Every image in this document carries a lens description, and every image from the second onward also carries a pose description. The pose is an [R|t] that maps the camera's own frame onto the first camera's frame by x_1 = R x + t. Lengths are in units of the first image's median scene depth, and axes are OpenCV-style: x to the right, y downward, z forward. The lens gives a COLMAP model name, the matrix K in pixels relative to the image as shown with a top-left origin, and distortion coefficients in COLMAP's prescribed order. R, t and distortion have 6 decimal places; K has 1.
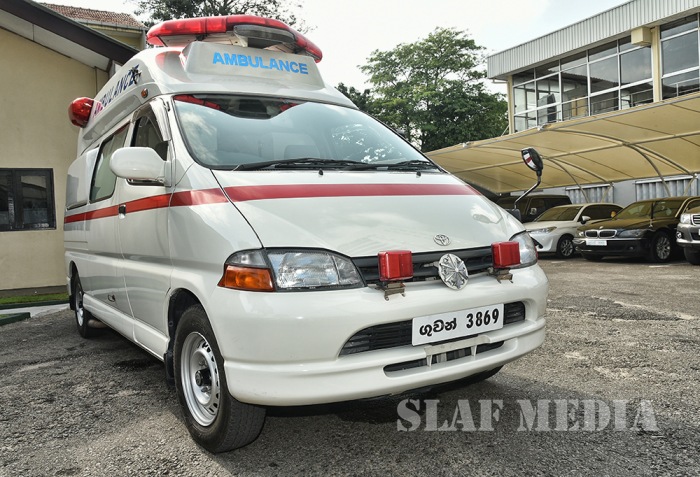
lens RADIAL K [[597.3, 0, 350.0], [0, 597.3, 239.7], [0, 0, 1]] dist [-0.013684, -0.000638]
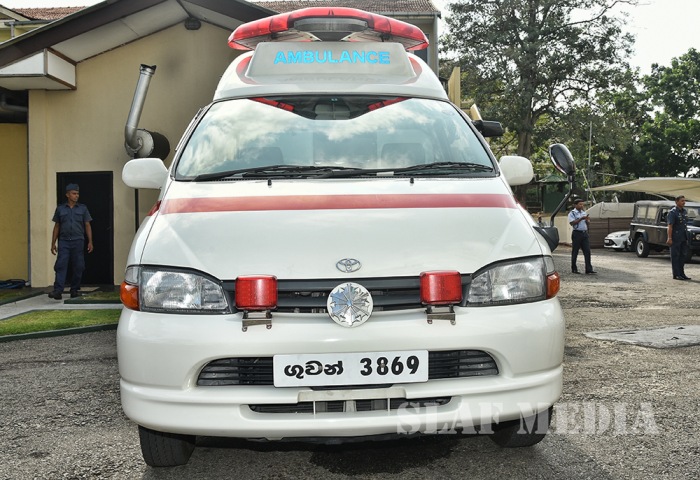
lens RADIAL K [[662.0, 0, 344.6], [0, 662.0, 233.0], [0, 0, 1]] dist [-0.001674, 0.000000]
pose [[0.874573, 0.033735, -0.483719, 0.611662], [-0.036813, 0.999317, 0.003135, -0.048667], [0.483495, 0.015065, 0.875218, 0.195181]]
